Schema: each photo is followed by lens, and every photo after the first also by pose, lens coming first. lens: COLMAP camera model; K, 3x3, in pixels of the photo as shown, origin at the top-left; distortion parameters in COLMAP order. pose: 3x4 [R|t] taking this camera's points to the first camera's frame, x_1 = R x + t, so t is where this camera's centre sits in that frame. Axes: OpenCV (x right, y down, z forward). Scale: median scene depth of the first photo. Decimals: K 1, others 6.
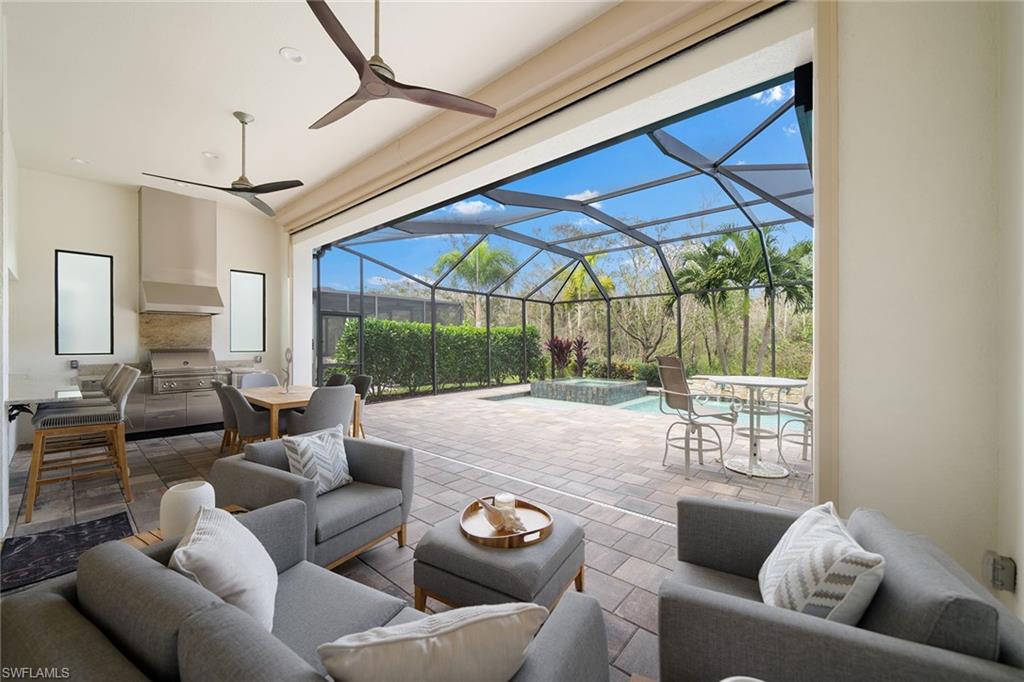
lens RADIAL K [[387.4, 0, 504.2], [0, 387.4, 344.6], [0, 0, 1]] dist [0.000360, -0.000004]
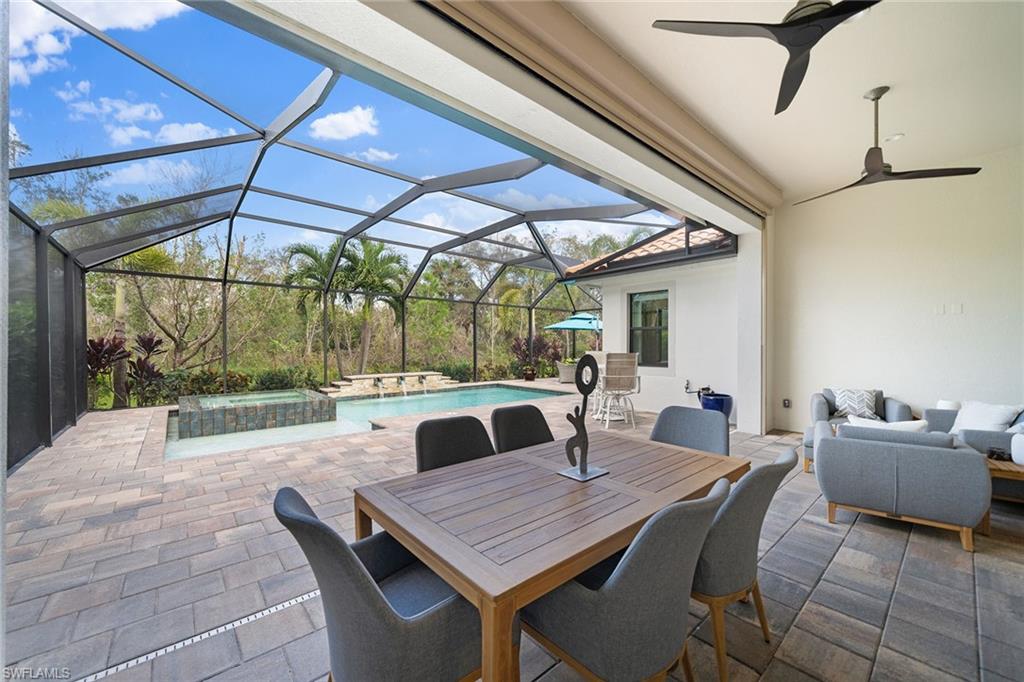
lens RADIAL K [[387.4, 0, 504.2], [0, 387.4, 344.6], [0, 0, 1]] dist [0.000360, -0.000004]
pose [[0.156941, -0.003370, 0.987602, -0.690142], [-0.000214, 0.999994, 0.003446, -0.000135], [-0.987608, -0.000753, 0.156939, 0.801783]]
